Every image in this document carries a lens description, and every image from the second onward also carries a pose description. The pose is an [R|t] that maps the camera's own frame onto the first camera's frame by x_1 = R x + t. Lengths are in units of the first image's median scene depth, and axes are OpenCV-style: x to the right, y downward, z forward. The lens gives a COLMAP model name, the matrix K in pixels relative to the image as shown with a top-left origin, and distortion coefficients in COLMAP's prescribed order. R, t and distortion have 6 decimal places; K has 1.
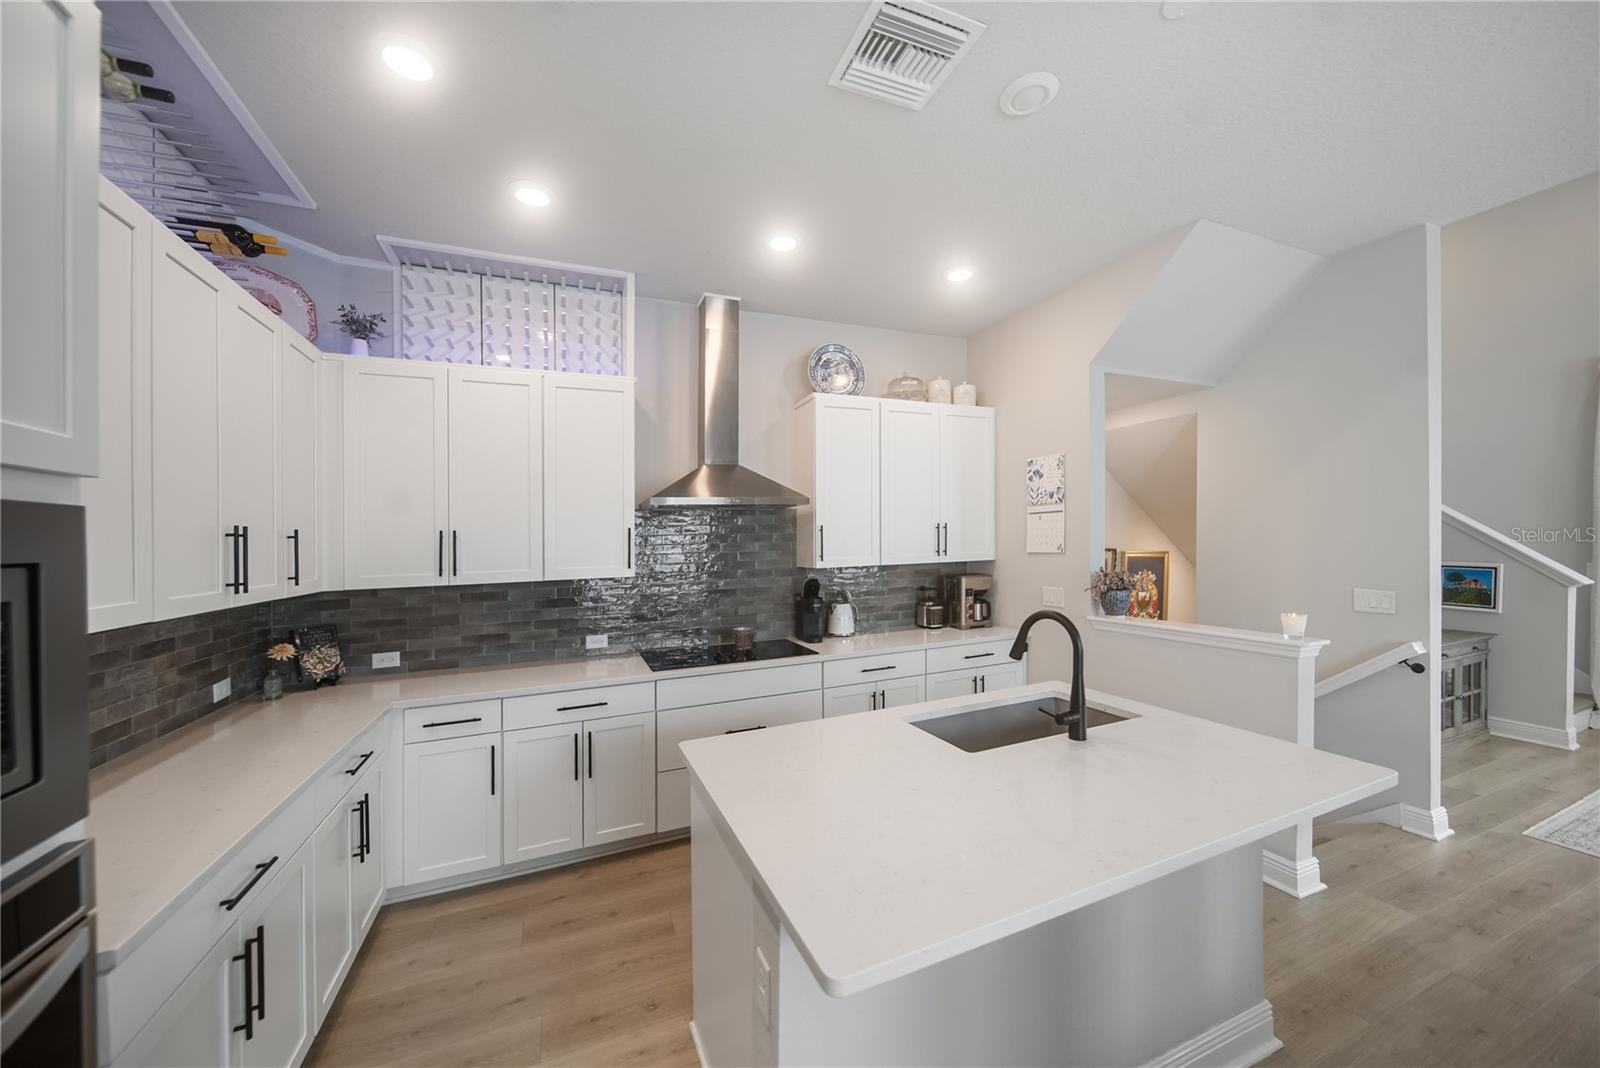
lens RADIAL K [[566.4, 0, 803.2], [0, 566.4, 547.5], [0, 0, 1]] dist [-0.007312, 0.000559]
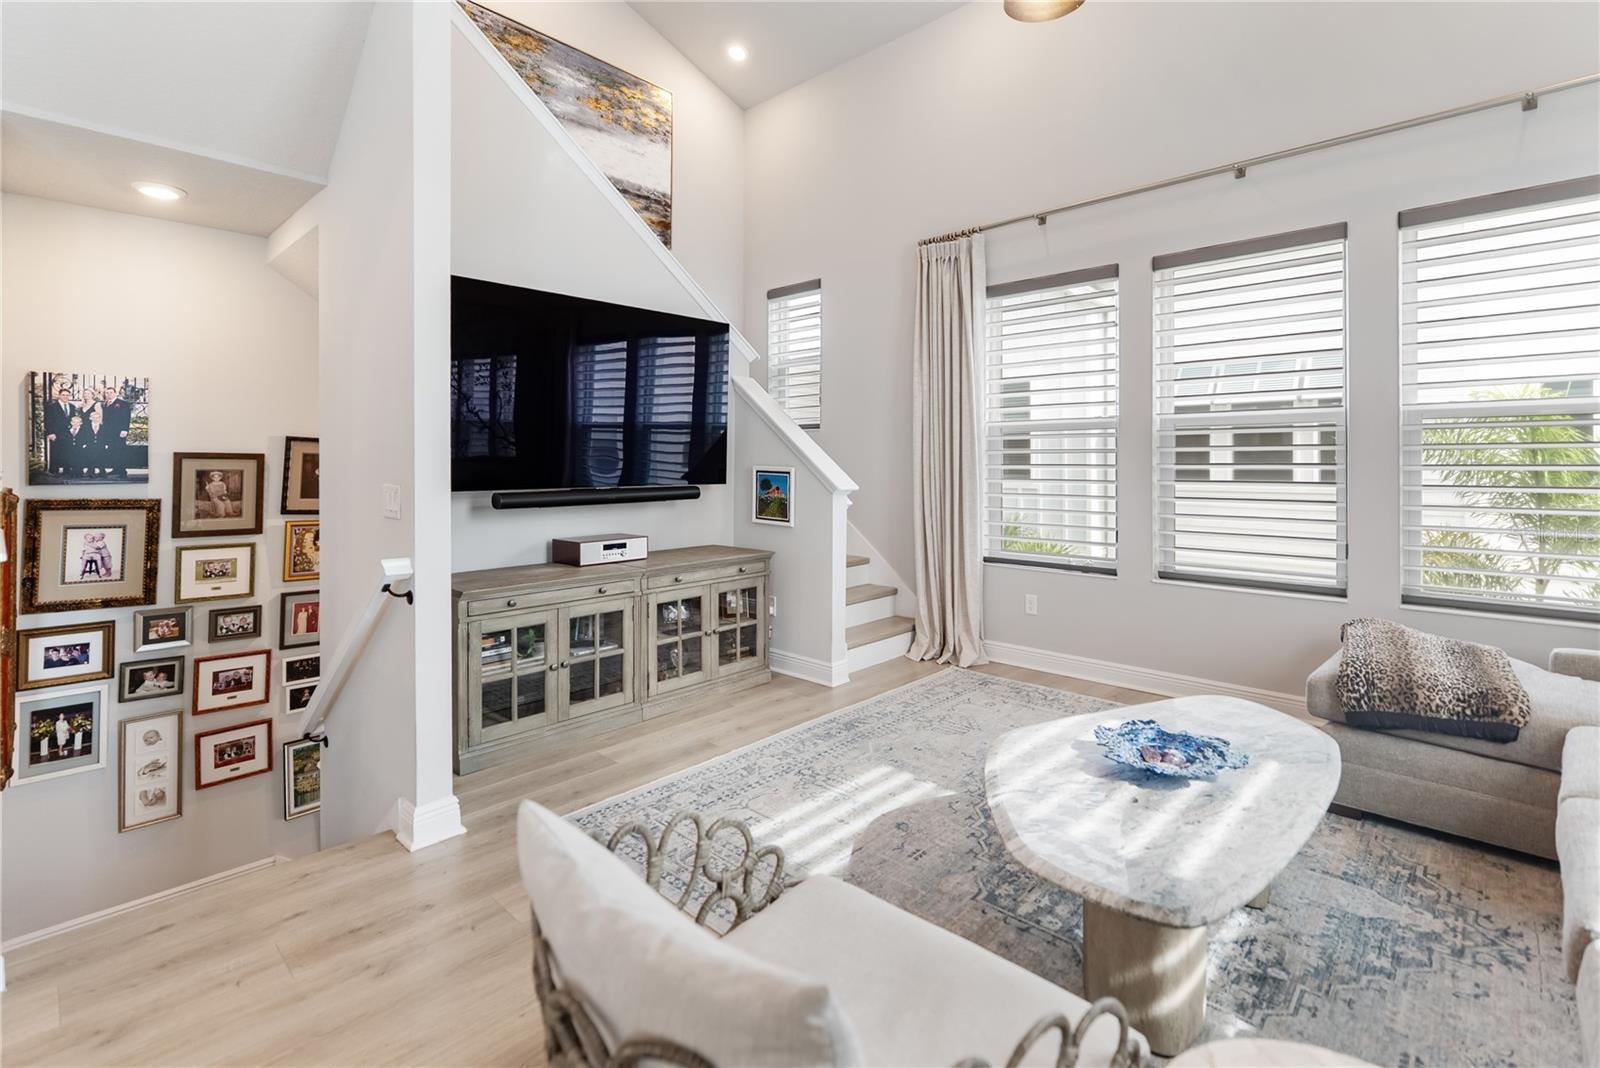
lens RADIAL K [[745.7, 0, 801.9], [0, 745.7, 463.2], [0, 0, 1]] dist [-0.013633, 0.002488]
pose [[0.913806, 0.021710, 0.405571, 0.912086], [-0.015935, 0.999718, -0.017611, 0.048159], [-0.405839, 0.009630, 0.913894, -0.017536]]
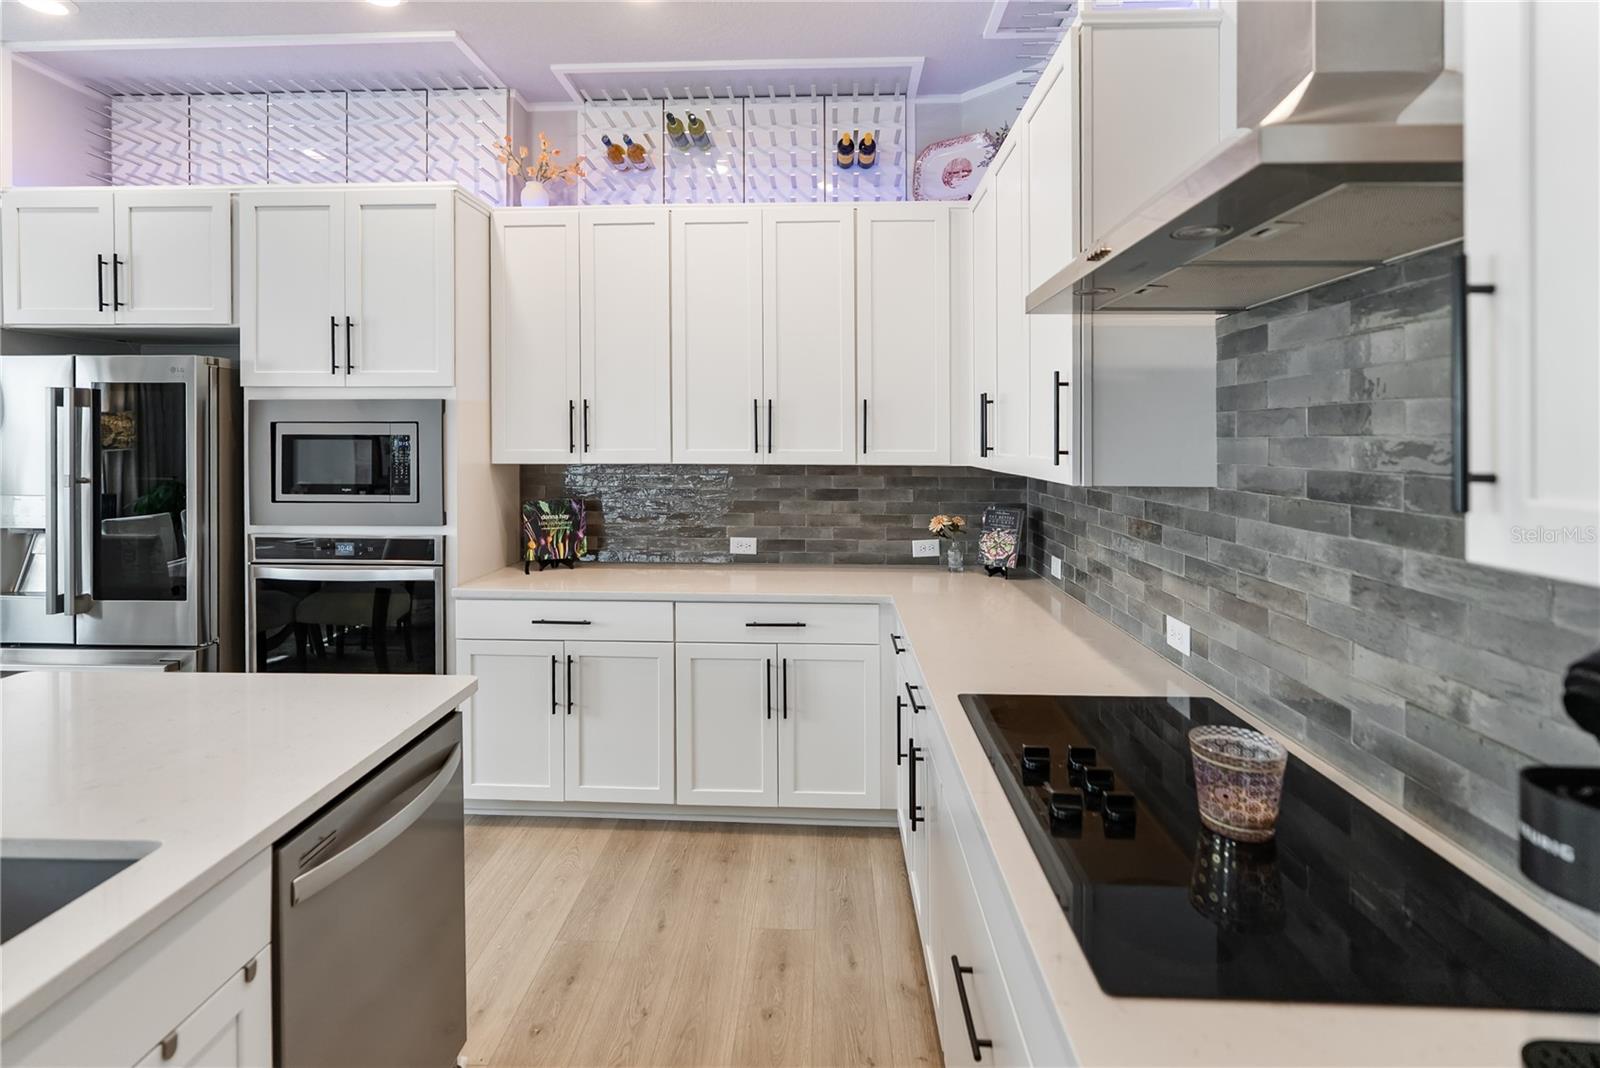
lens RADIAL K [[745.7, 0, 799.7], [0, 745.7, 433.2], [0, 0, 1]] dist [-0.013633, 0.002488]
pose [[-0.417505, 0.017734, -0.908501, 0.238524], [-0.002652, 0.999782, 0.020734, 0.001786], [0.908671, 0.011066, -0.417367, 0.887876]]
